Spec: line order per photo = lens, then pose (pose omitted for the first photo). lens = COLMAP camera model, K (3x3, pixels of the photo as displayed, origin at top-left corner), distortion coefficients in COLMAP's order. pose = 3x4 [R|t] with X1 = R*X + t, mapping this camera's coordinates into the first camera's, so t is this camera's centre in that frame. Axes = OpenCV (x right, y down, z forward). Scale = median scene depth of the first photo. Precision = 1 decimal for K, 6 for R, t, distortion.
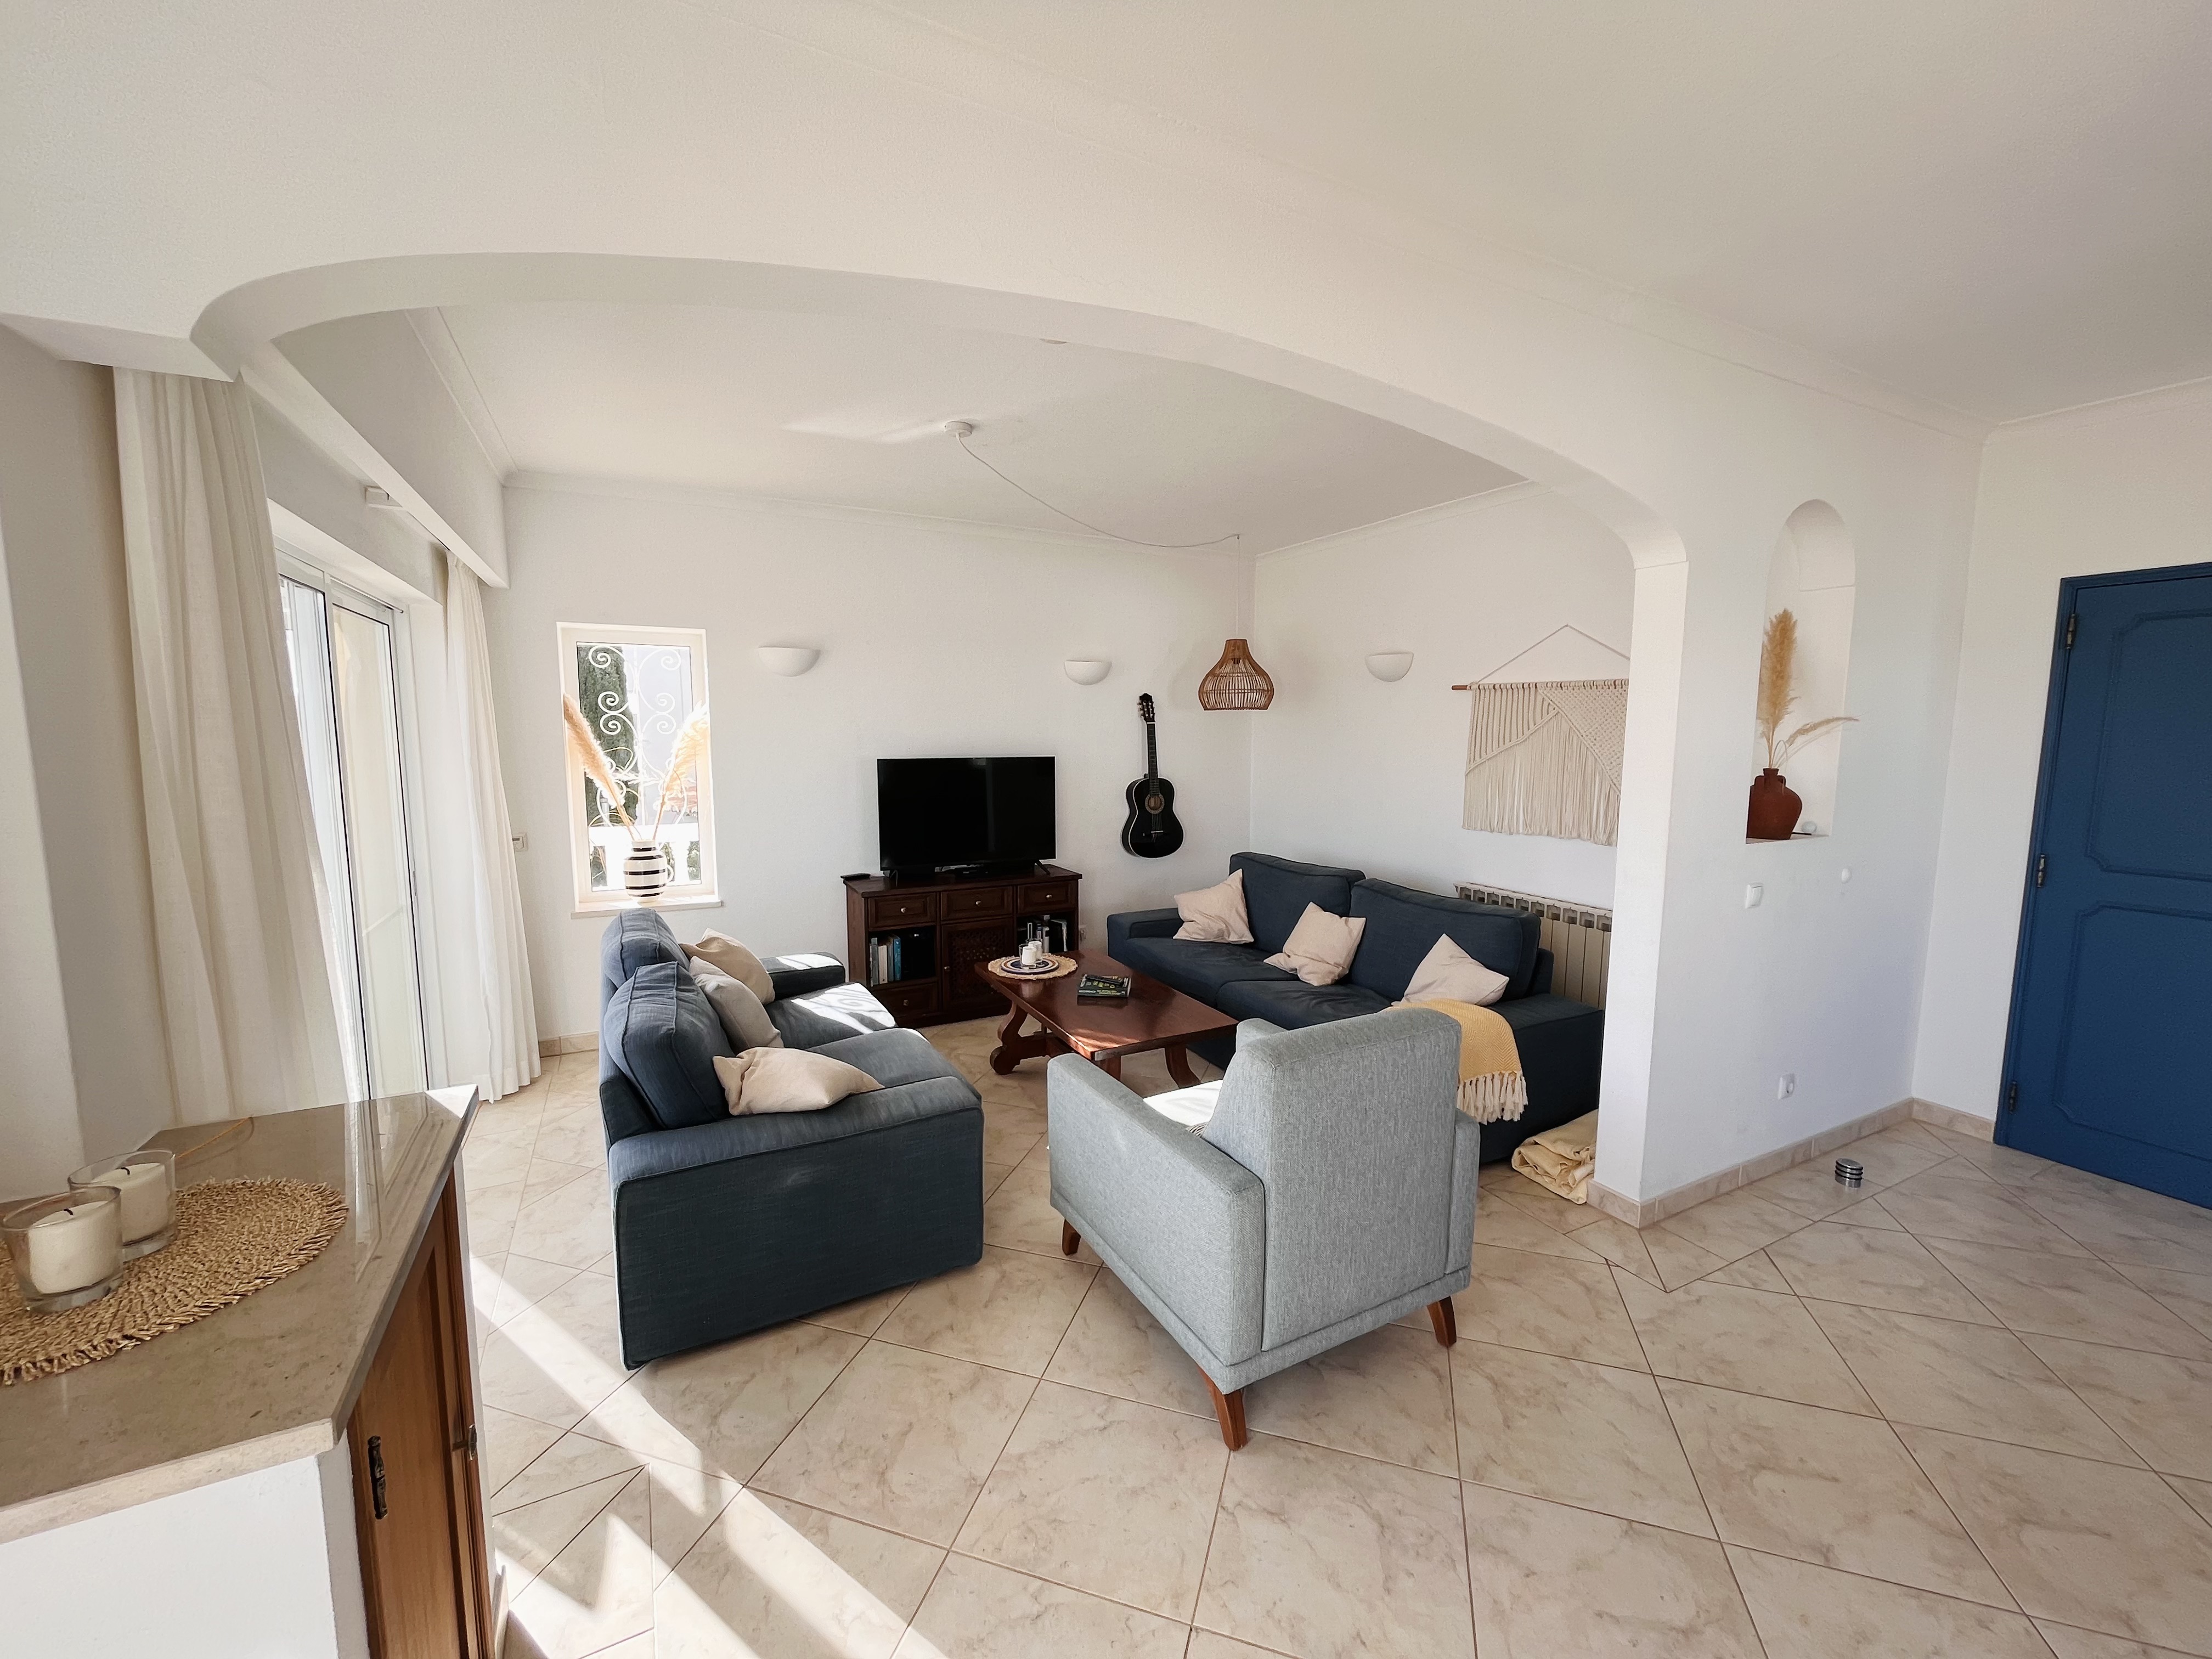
lens RADIAL K [[896.2, 0, 1099.5], [0, 896.2, 833.2], [0, 0, 1]] dist [-0.004173, 0.000449]
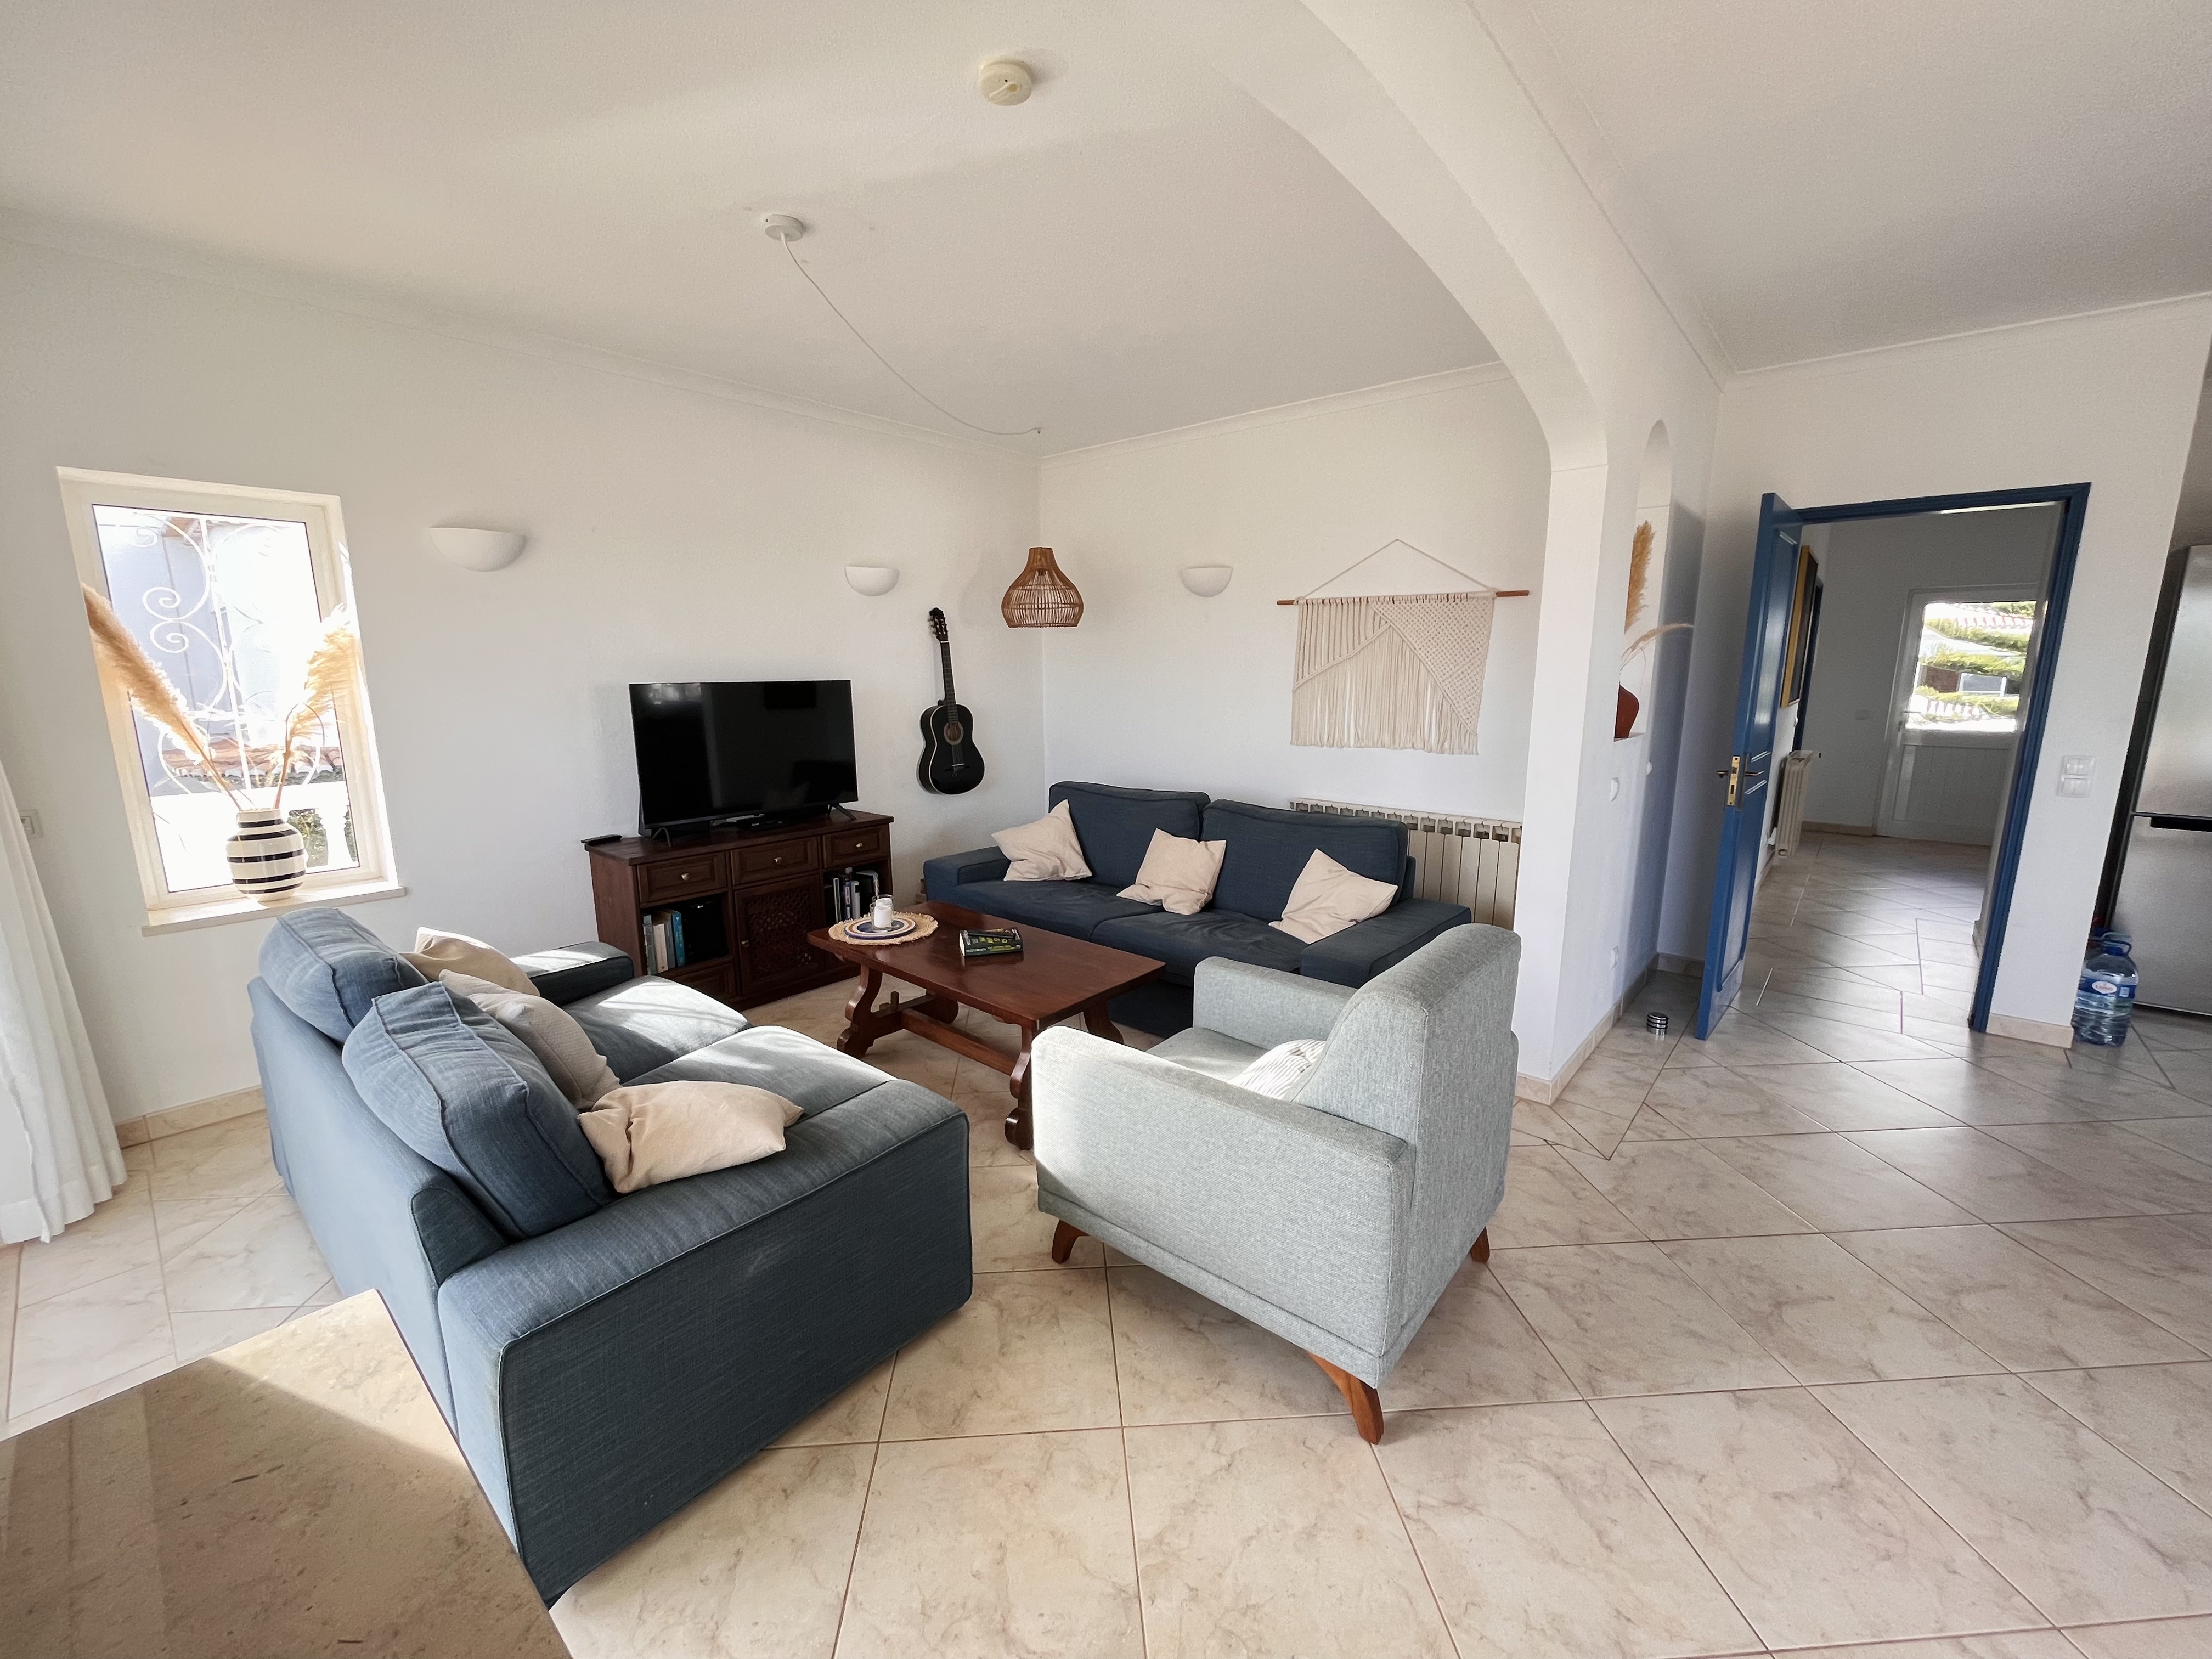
lens RADIAL K [[896.2, 0, 1107.1], [0, 896.2, 833.7], [0, 0, 1]] dist [-0.004173, 0.000449]
pose [[0.928640, -0.075151, 0.363291, -0.187392], [0.049288, 0.995579, 0.079957, 0.004032], [-0.367693, -0.056345, 0.928239, 0.158175]]
